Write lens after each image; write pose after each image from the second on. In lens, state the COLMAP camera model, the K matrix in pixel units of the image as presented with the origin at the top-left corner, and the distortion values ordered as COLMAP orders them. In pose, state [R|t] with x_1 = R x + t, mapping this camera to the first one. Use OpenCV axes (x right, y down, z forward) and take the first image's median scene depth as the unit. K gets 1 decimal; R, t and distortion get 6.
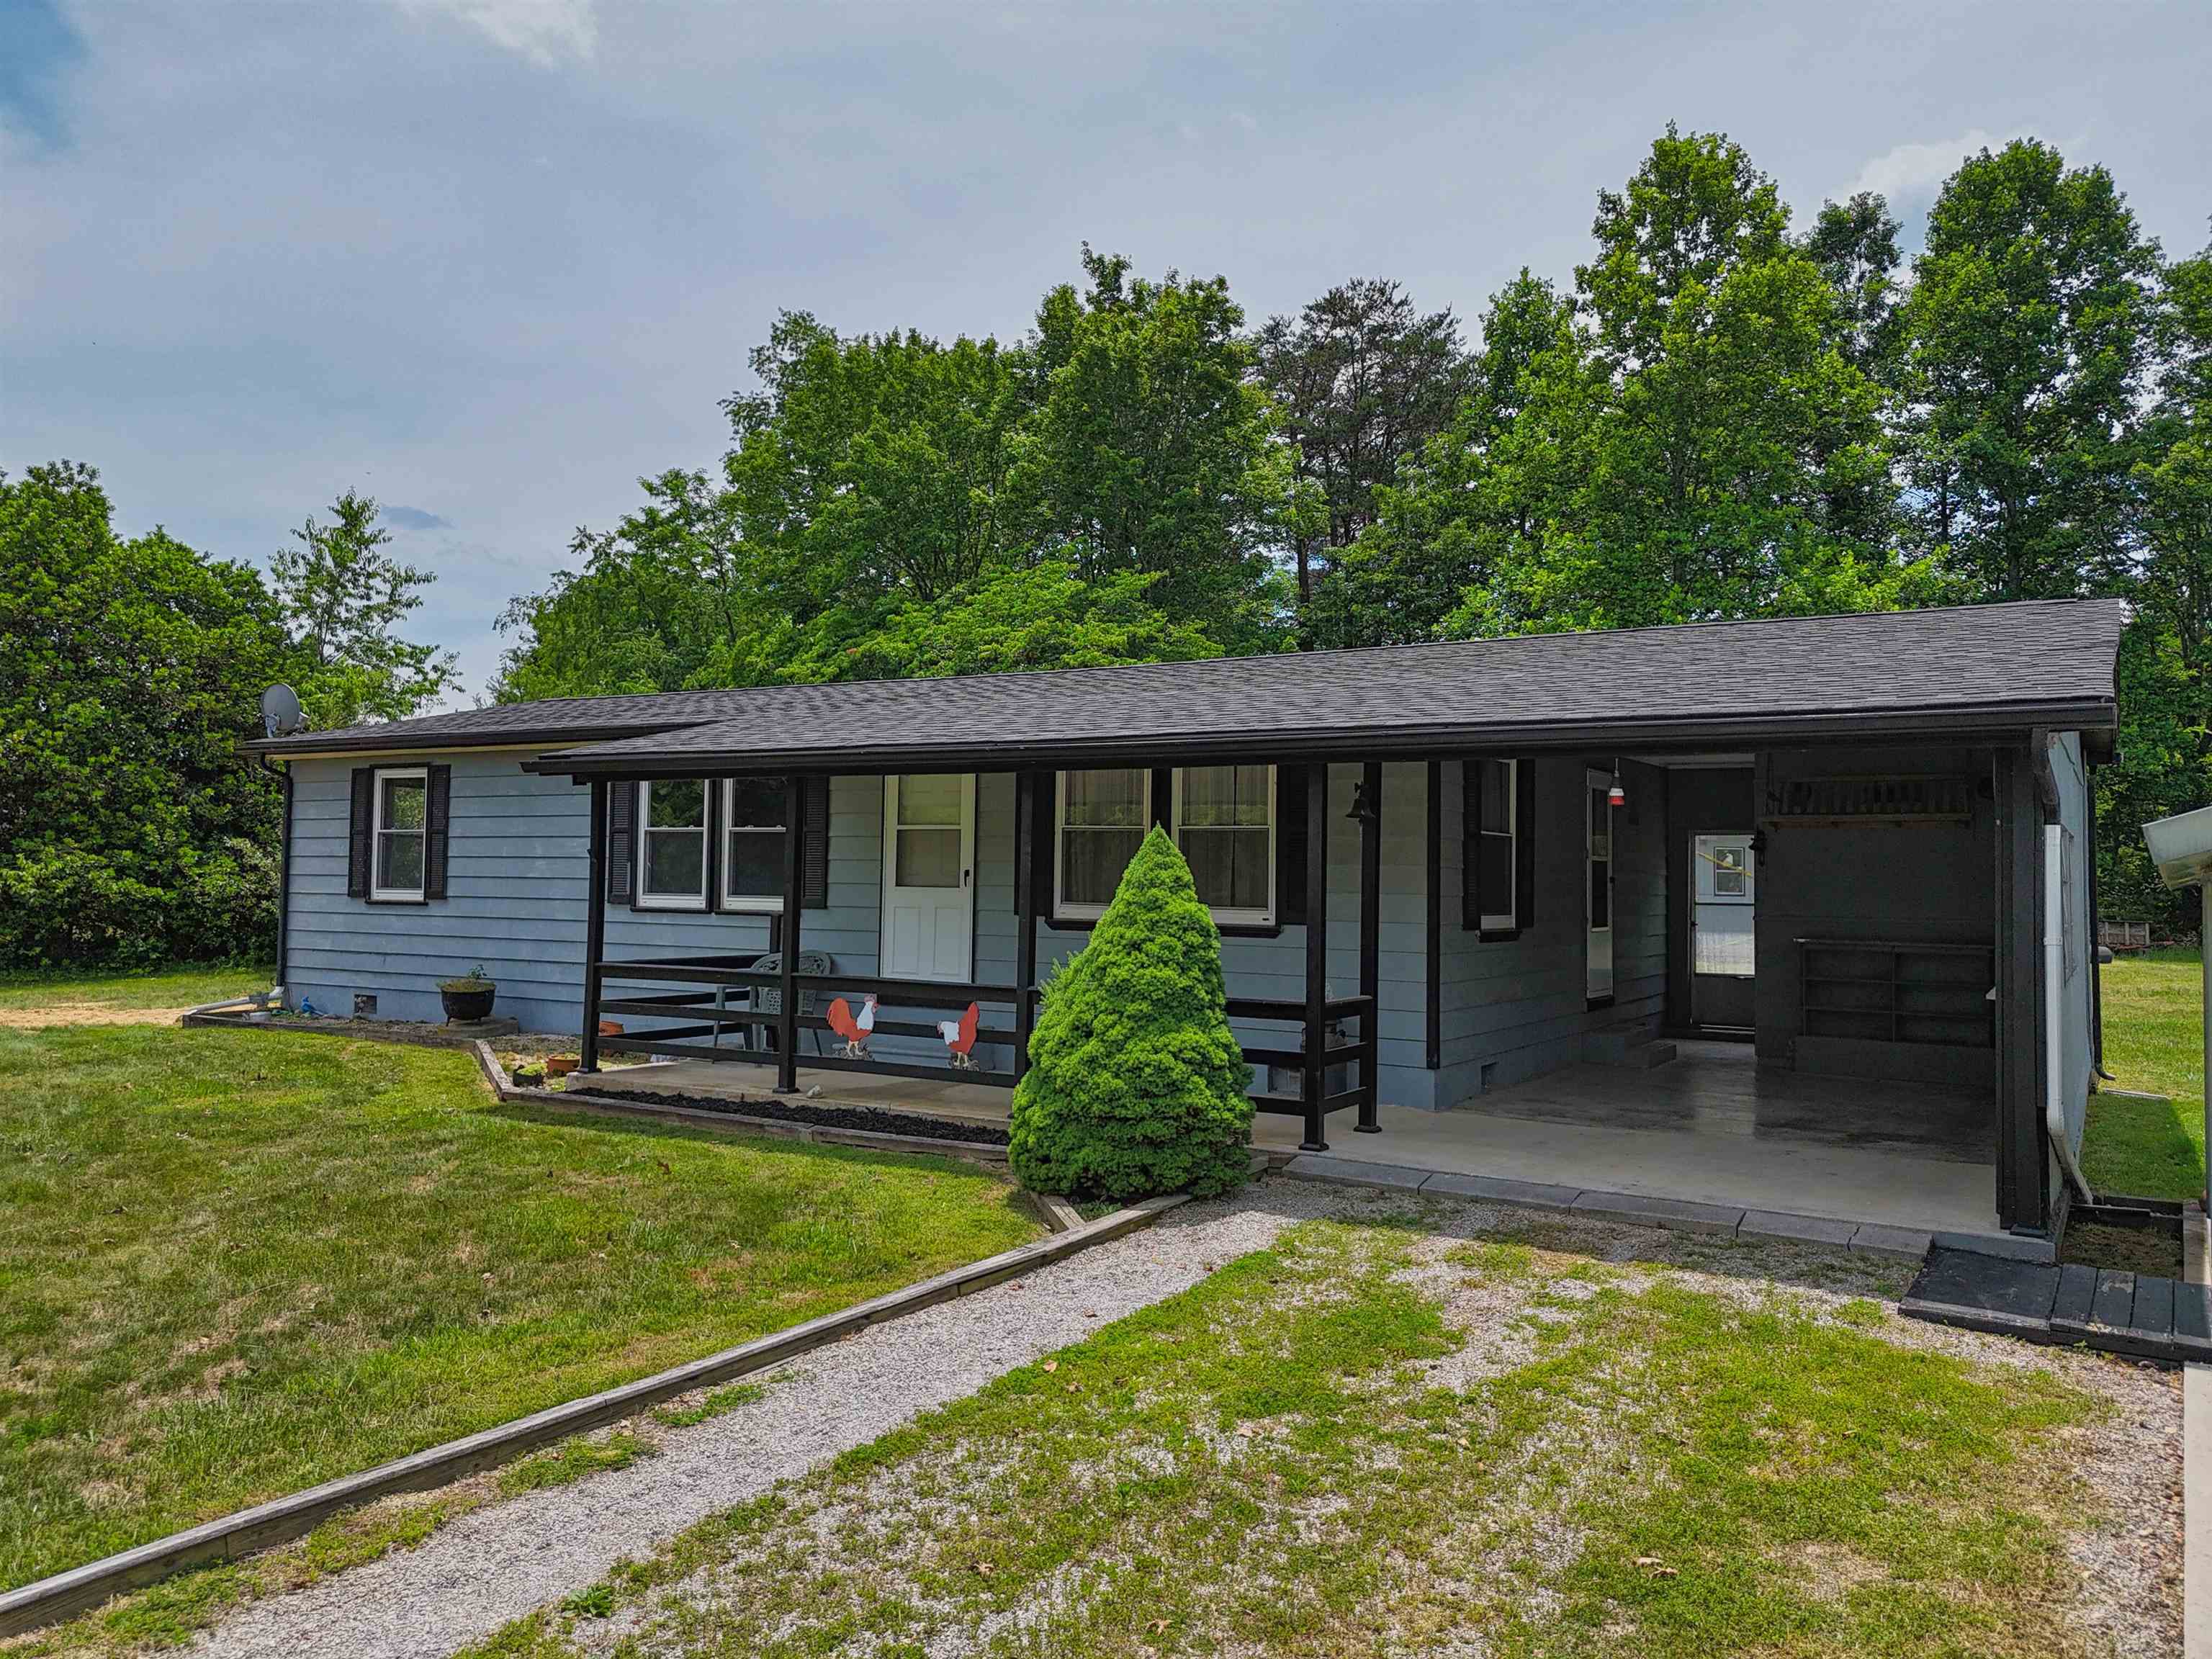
lens RADIAL K [[1656.6, 0, 1106.0], [0, 1656.6, 829.5], [0, 0, 1]] dist [0.006530, 0.002161]
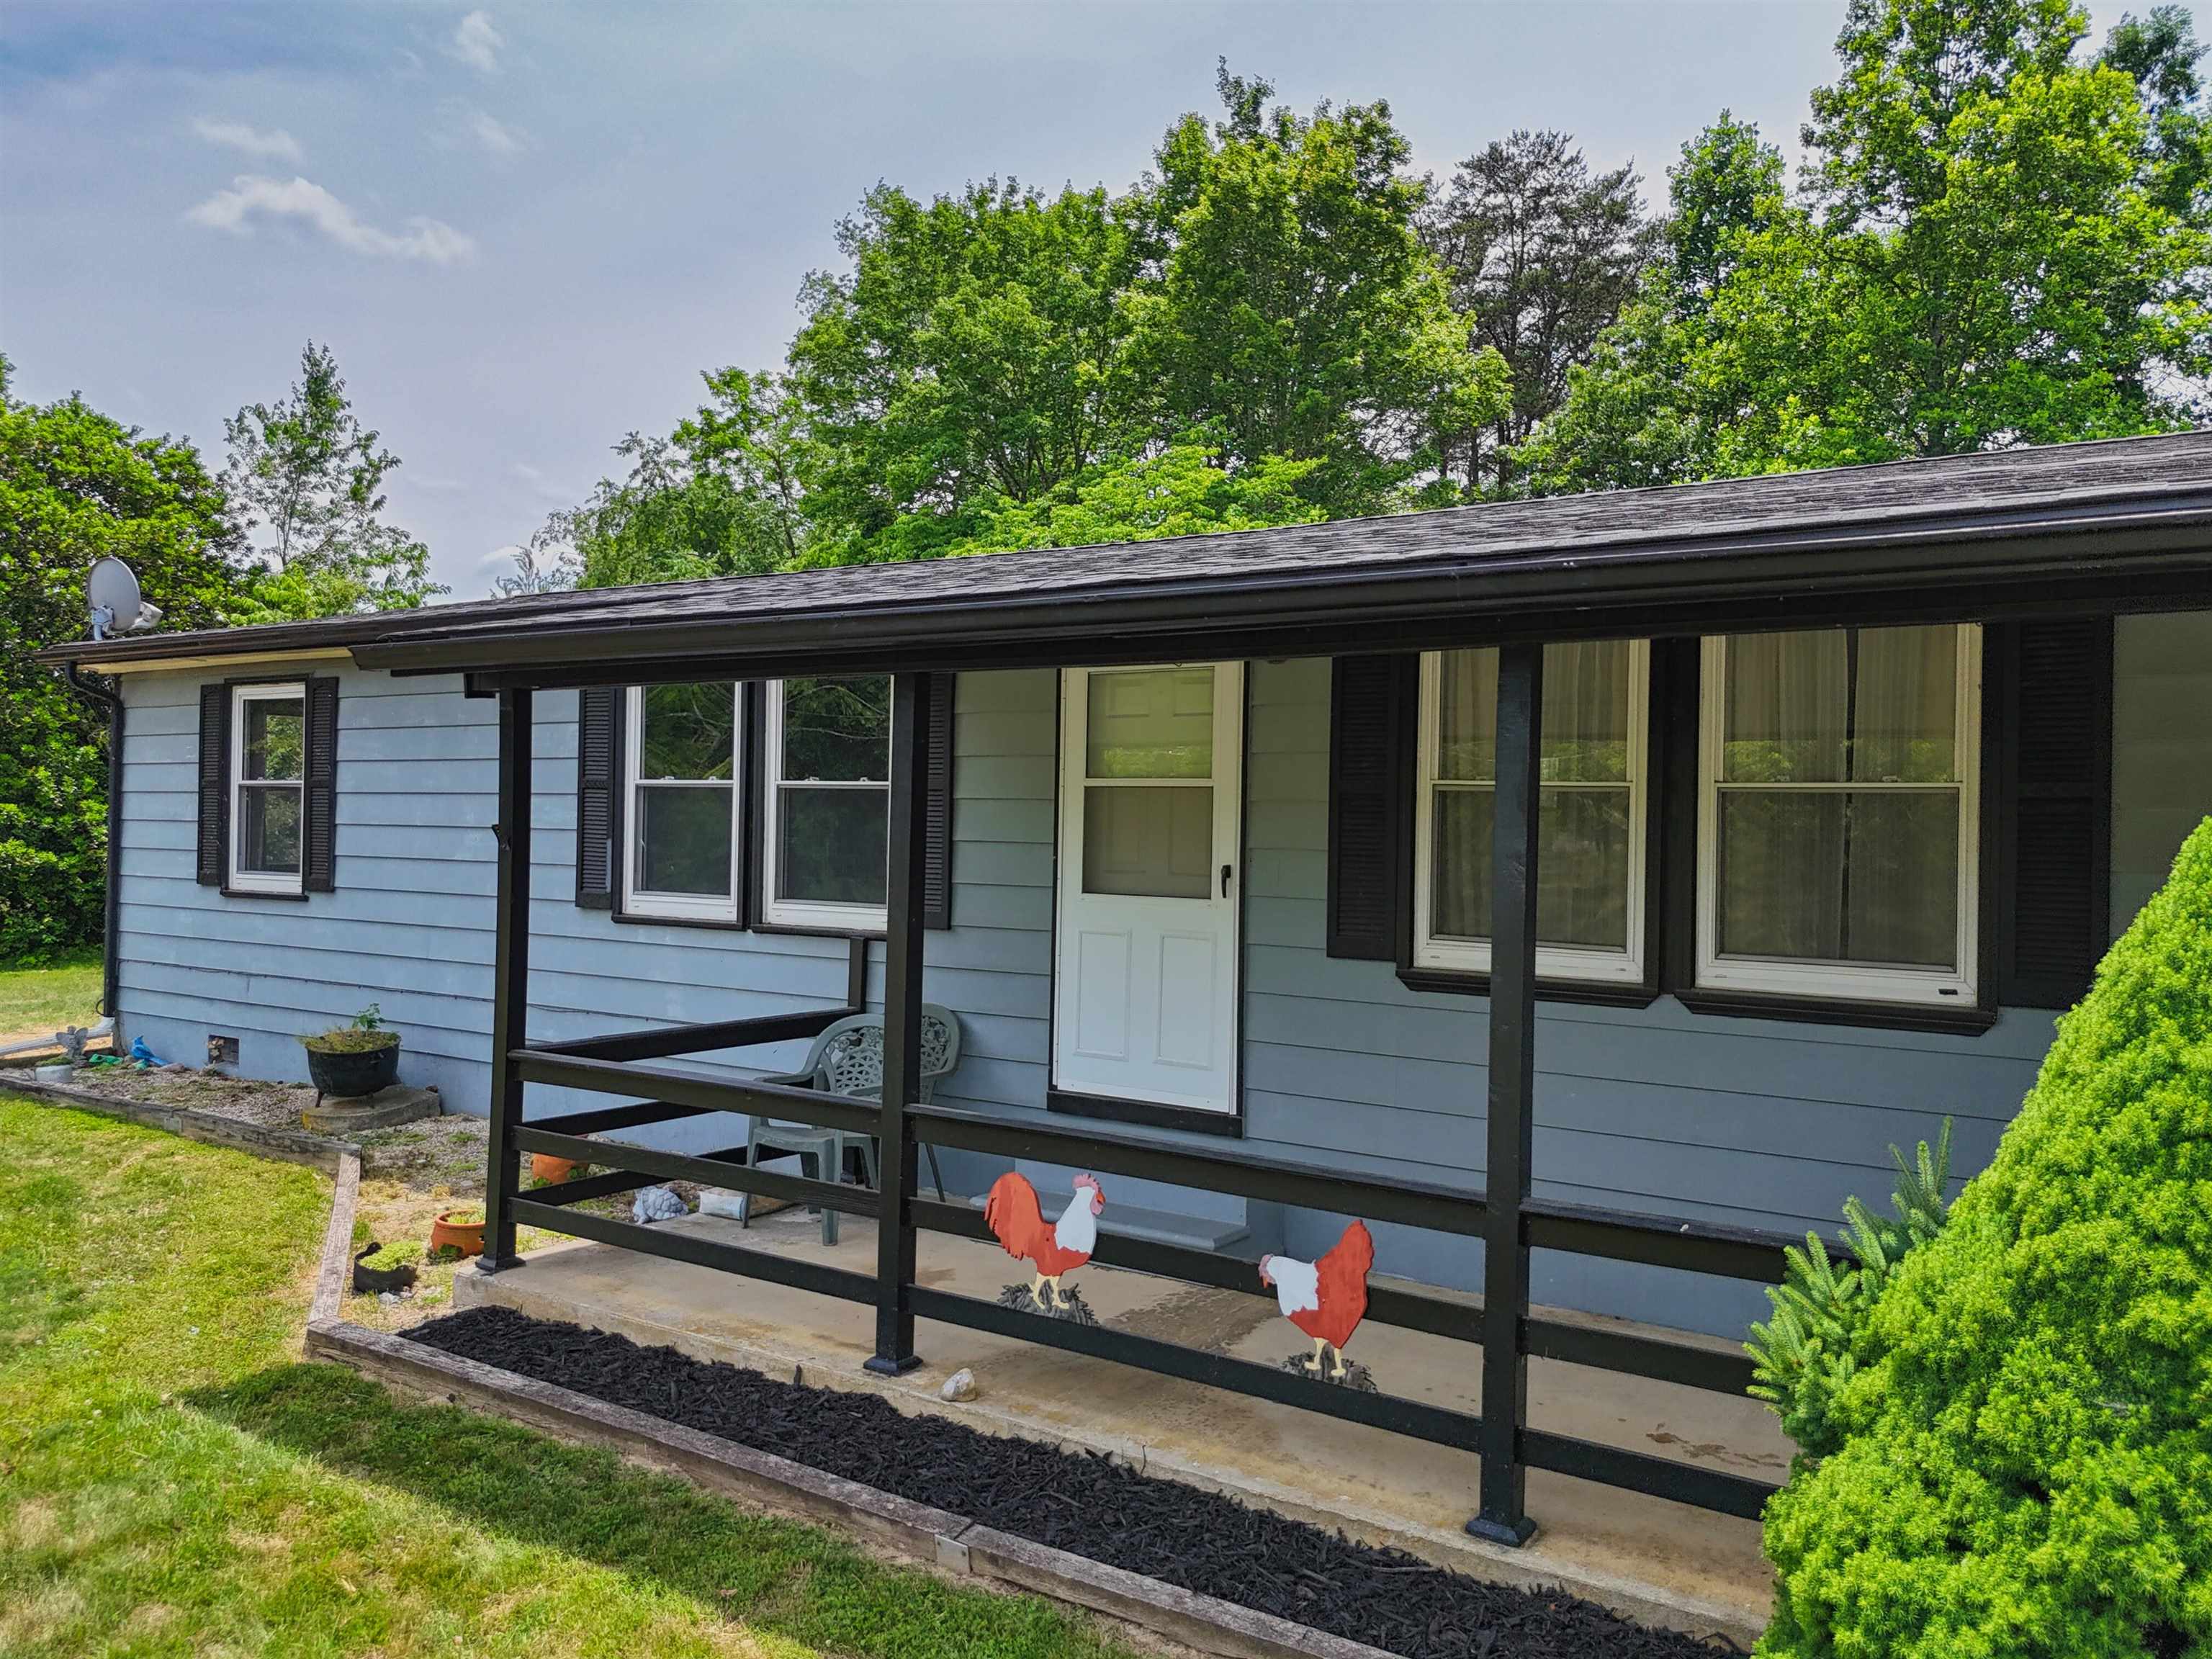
lens RADIAL K [[1626.9, 0, 1138.5], [0, 1626.9, 830.5], [0, 0, 1]] dist [0.004825, 0.003185]
pose [[0.999830, 0.001364, -0.018385, -0.052447], [-0.000702, 0.999353, 0.035972, -0.002355], [0.018422, -0.035953, 0.999184, 0.250666]]
